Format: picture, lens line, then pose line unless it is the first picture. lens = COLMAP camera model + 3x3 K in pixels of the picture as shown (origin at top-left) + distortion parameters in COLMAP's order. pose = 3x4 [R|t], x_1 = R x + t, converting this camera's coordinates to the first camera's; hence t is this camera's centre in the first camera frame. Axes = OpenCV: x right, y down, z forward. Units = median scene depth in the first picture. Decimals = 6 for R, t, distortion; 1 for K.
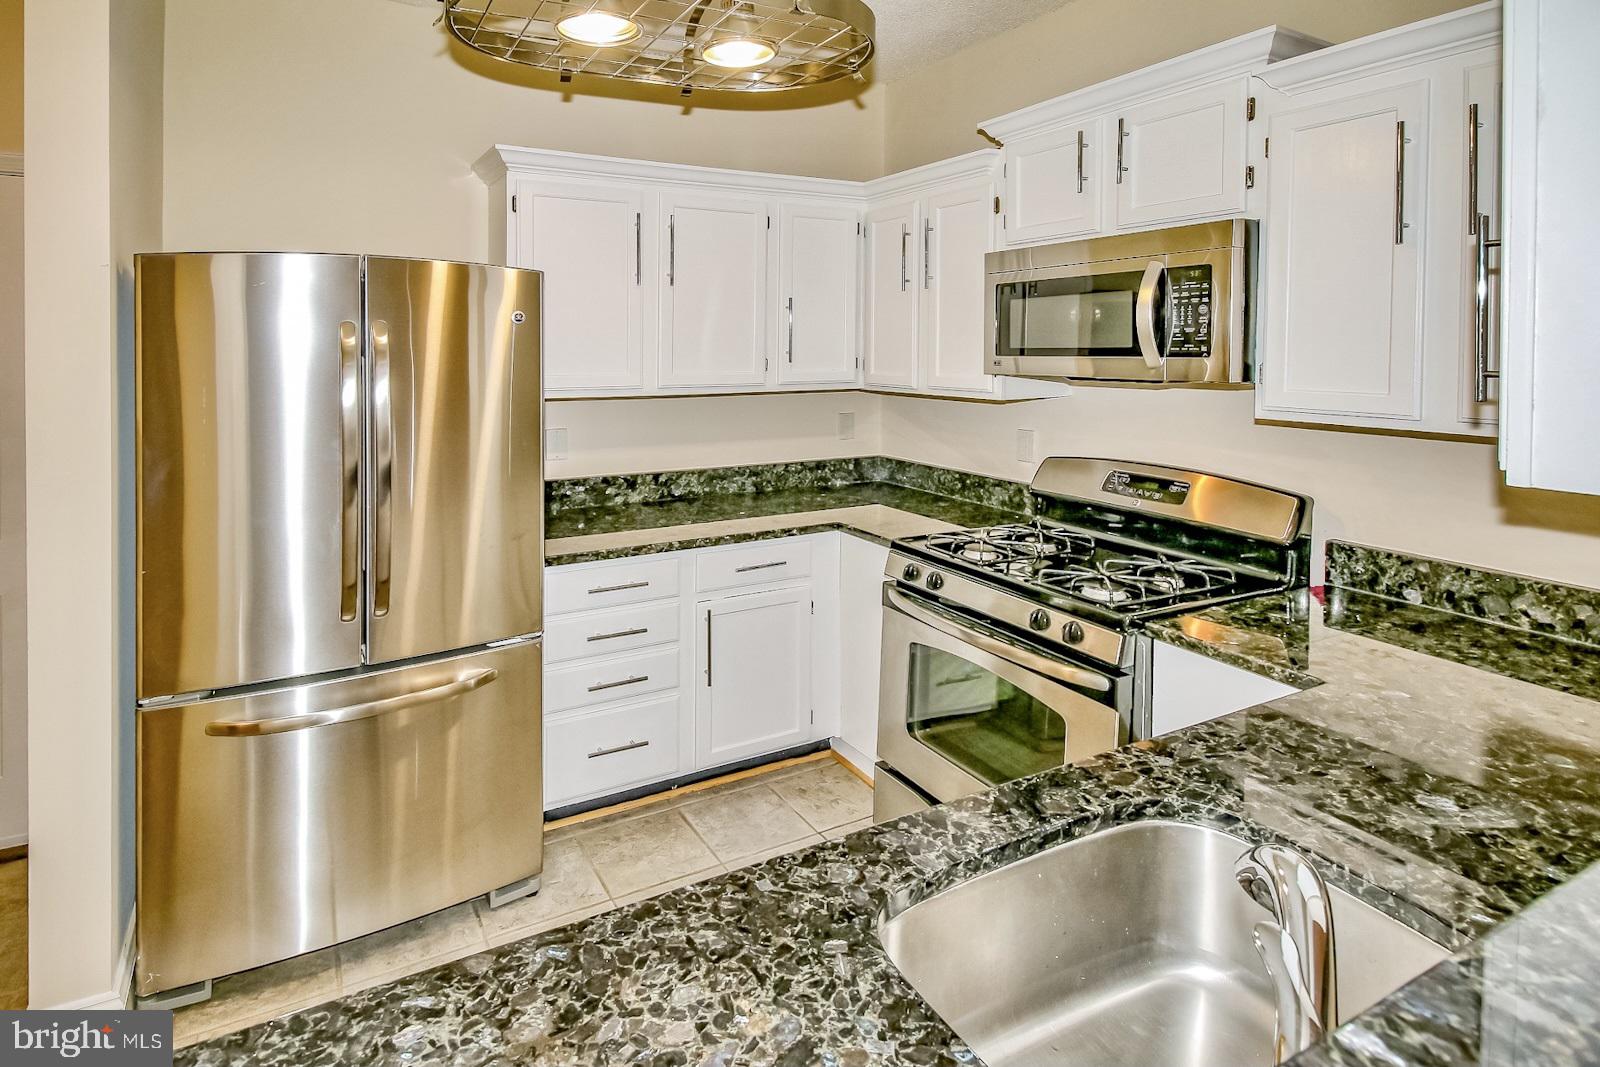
lens RADIAL K [[826.0, 0, 755.0], [0, 826.0, 363.8], [0, 0, 1]] dist [0.016341, -0.000643]
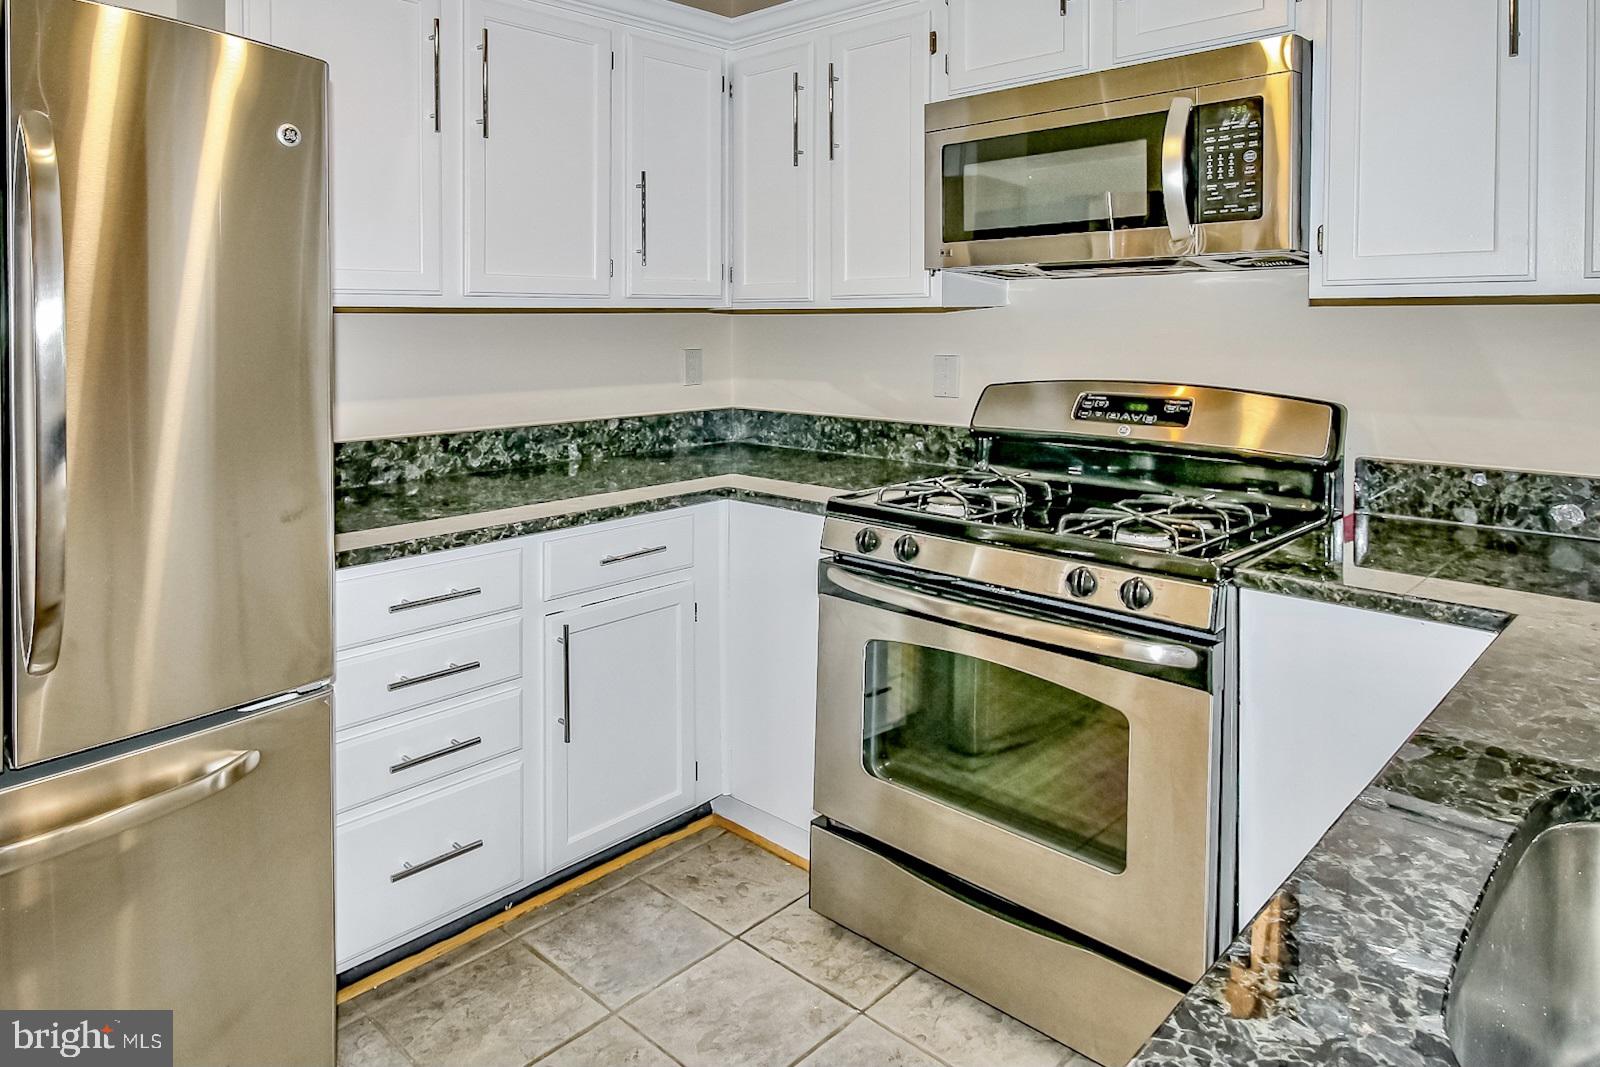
lens RADIAL K [[1024.5, 0, 724.9], [0, 1024.5, 330.8], [0, 0, 1]] dist [0.017079, -0.001418]
pose [[0.963481, -0.020217, 0.267013, -0.144627], [0.022884, 0.999714, -0.006880, 0.072098], [-0.266798, 0.012739, 0.963668, 0.178179]]
